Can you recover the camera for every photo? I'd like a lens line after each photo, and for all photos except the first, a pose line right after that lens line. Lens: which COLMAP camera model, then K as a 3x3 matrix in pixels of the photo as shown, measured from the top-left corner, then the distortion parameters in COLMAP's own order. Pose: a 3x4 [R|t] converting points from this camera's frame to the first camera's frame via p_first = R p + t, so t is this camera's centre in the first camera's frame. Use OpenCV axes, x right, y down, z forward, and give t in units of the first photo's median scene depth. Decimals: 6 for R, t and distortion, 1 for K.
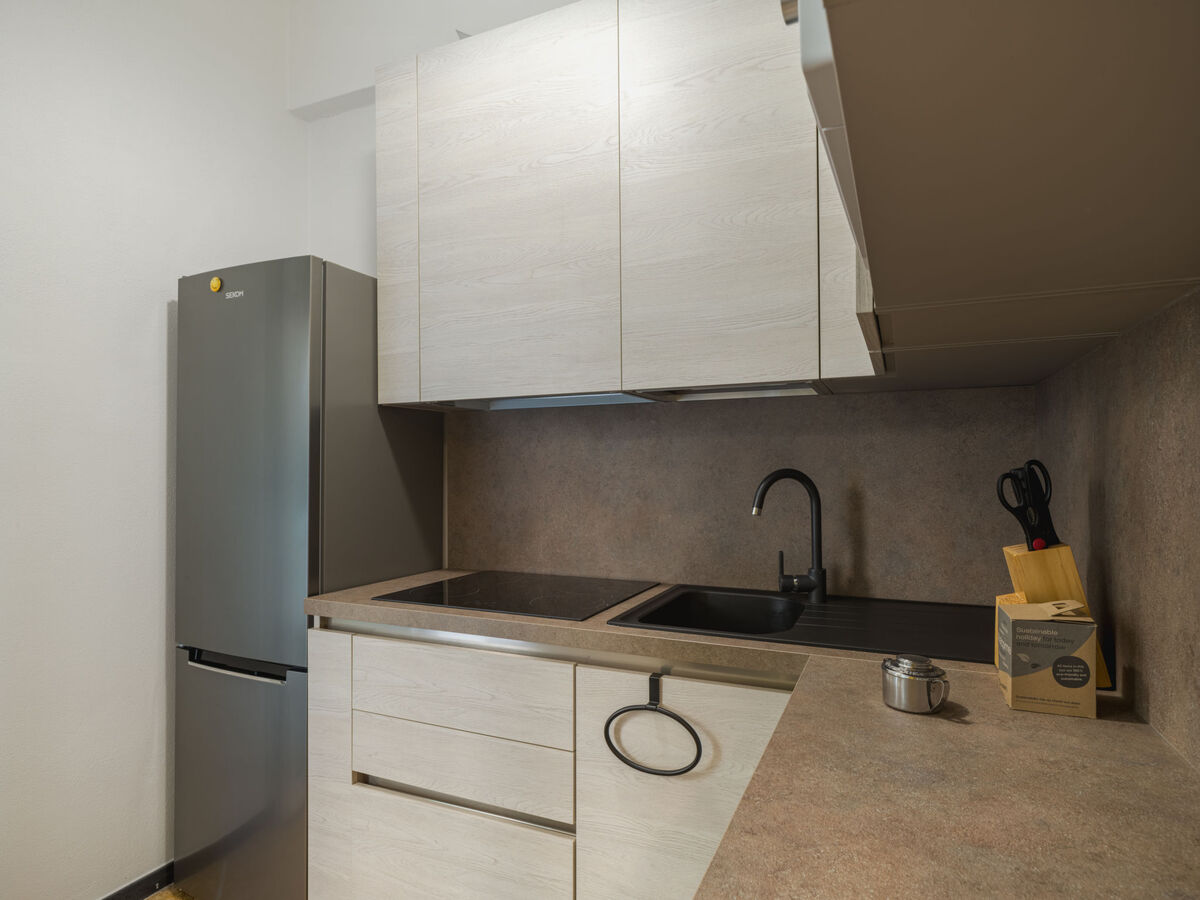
lens RADIAL K [[677.9, 0, 599.8], [0, 677.9, 455.0], [0, 0, 1]] dist [-0.006460, 0.000678]
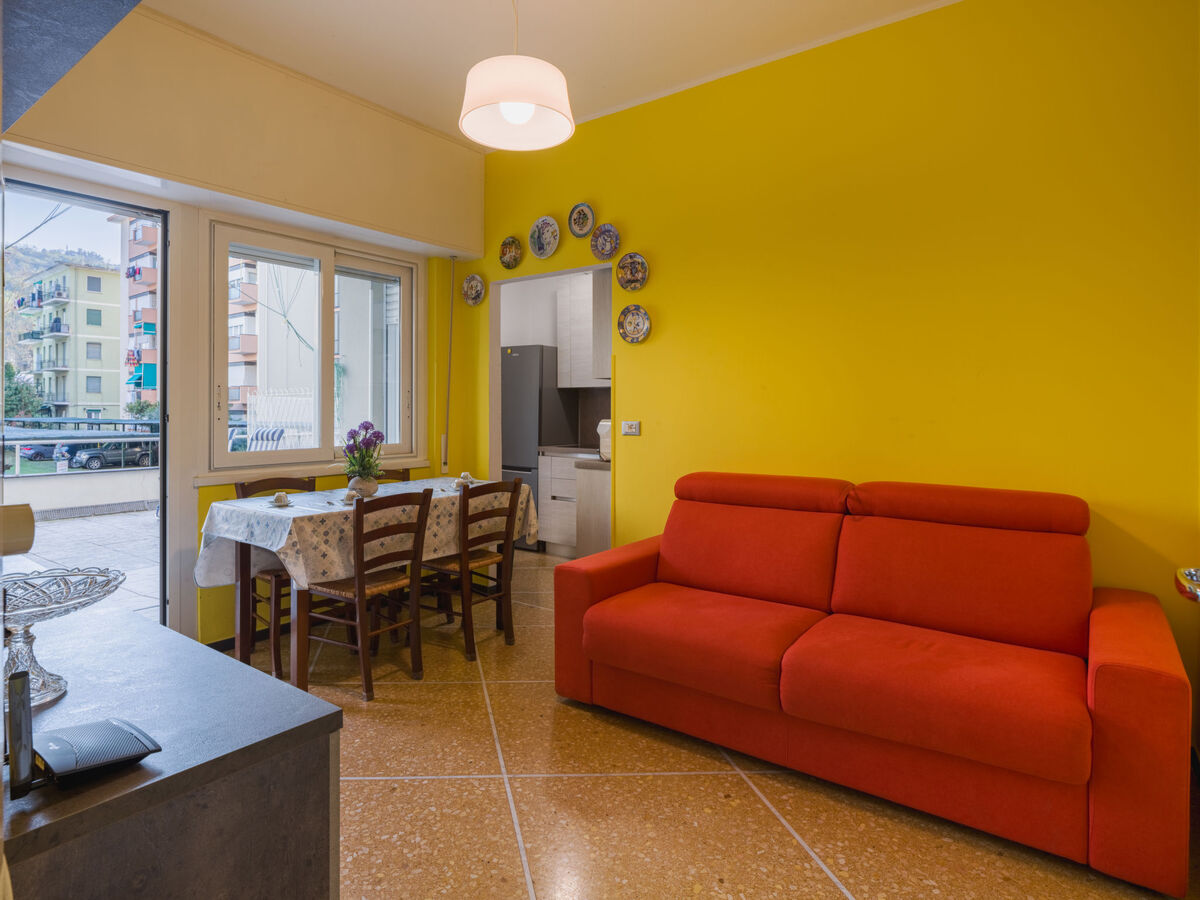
lens RADIAL K [[677.9, 0, 602.2], [0, 677.9, 438.7], [0, 0, 1]] dist [-0.006460, 0.000678]
pose [[0.966927, 0.015671, -0.254573, 0.760514], [0.000421, 0.998011, 0.063033, -0.043502], [0.255055, -0.061056, 0.964997, -2.244502]]
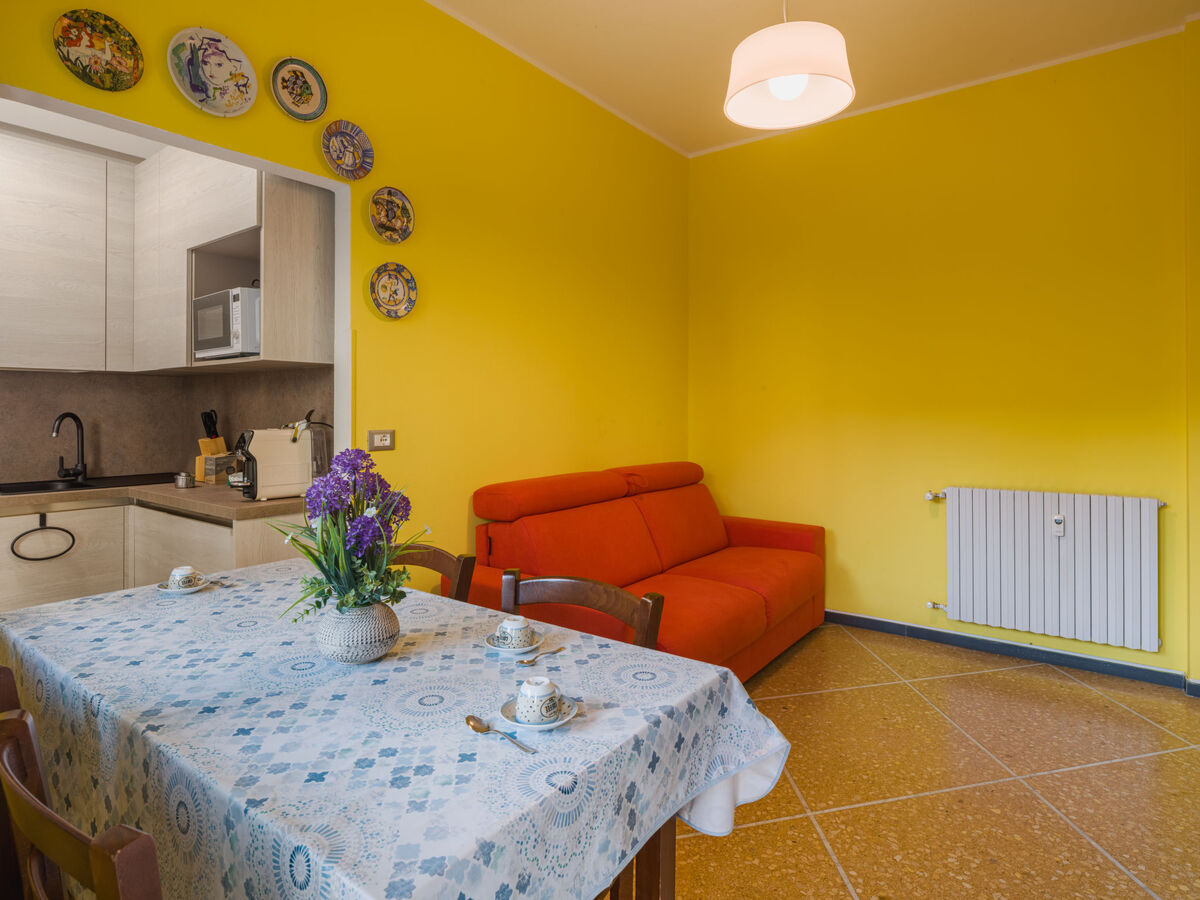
lens RADIAL K [[677.9, 0, 590.5], [0, 677.9, 430.4], [0, 0, 1]] dist [-0.006460, 0.000678]
pose [[0.253606, -0.026874, 0.966934, -1.136634], [-0.019034, 0.999282, 0.032765, -0.017957], [-0.967120, -0.026714, 0.252912, -0.864088]]
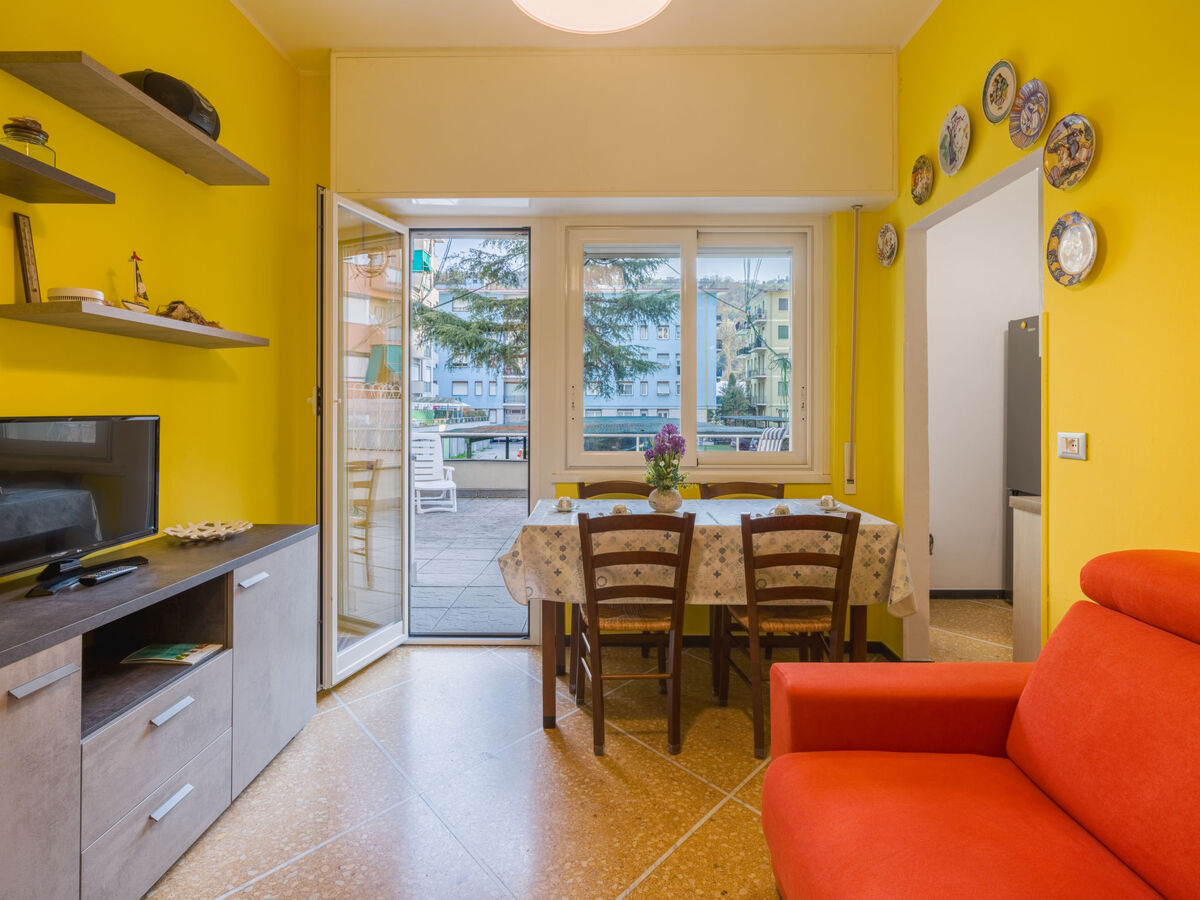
lens RADIAL K [[677.9, 0, 579.5], [0, 677.9, 423.1], [0, 0, 1]] dist [-0.006460, 0.000678]
pose [[0.349341, 0.024398, -0.936678, 1.102991], [0.014339, 0.999405, 0.031380, -0.026337], [0.936886, -0.024393, 0.348783, -1.248614]]
